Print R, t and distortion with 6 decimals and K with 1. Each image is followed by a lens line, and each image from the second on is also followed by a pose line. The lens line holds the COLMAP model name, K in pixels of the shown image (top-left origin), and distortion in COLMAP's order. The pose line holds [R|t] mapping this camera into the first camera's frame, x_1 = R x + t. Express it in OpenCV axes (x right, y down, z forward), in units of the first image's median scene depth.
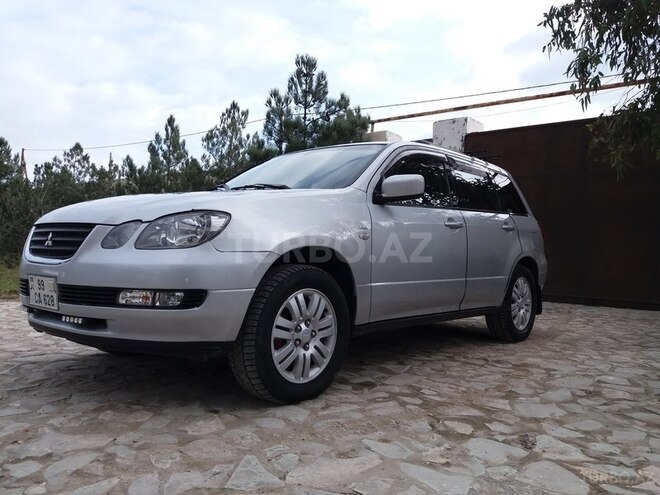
lens RADIAL K [[537.2, 0, 330.7], [0, 537.2, 248.4], [0, 0, 1]] dist [-0.001218, -0.018996]
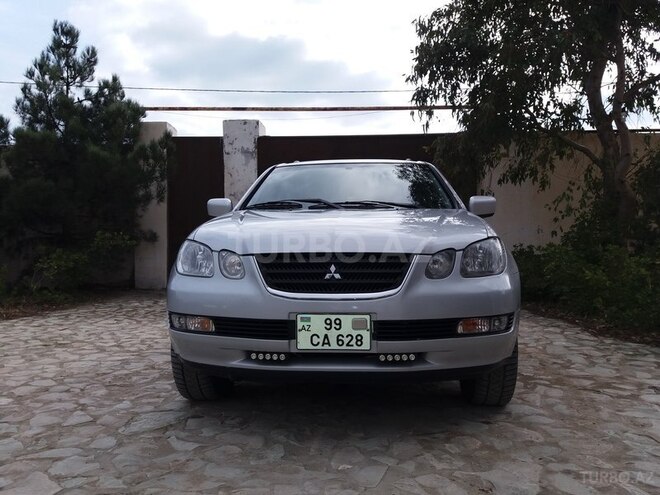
lens RADIAL K [[537.2, 0, 331.1], [0, 537.2, 245.1], [0, 0, 1]] dist [-0.001218, -0.018996]
pose [[0.803219, -0.025260, 0.595148, -0.260919], [0.017224, 0.999668, 0.019184, -0.018939], [-0.595434, -0.005158, 0.803387, 0.075430]]
